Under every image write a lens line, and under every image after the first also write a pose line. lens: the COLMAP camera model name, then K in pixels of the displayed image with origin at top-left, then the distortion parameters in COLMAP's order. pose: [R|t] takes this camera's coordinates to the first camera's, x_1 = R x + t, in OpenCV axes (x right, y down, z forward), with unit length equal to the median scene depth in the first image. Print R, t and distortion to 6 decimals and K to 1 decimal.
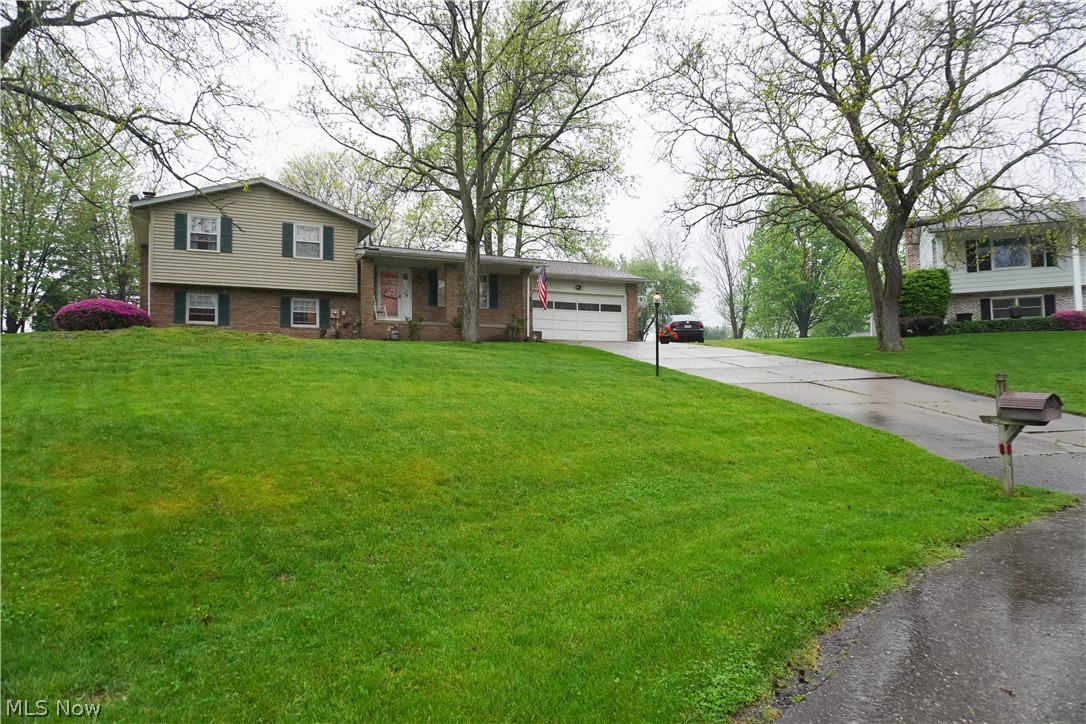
lens RADIAL K [[766.1, 0, 543.0], [0, 766.1, 362.0], [0, 0, 1]] dist [-0.028544, 0.001232]
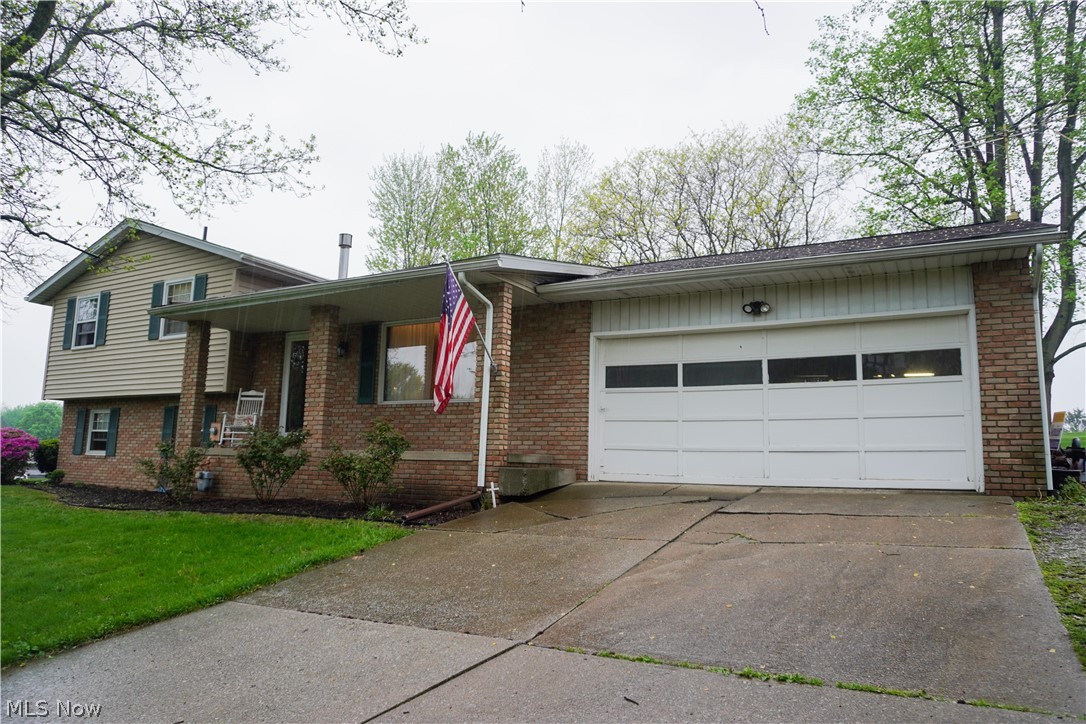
lens RADIAL K [[766.1, 0, 543.0], [0, 766.1, 362.0], [0, 0, 1]] dist [-0.028544, 0.001232]
pose [[0.504982, -0.120615, -0.854661, 0.292711], [-0.019131, 0.988381, -0.150790, -0.032529], [0.862918, 0.092497, 0.496807, 0.871162]]
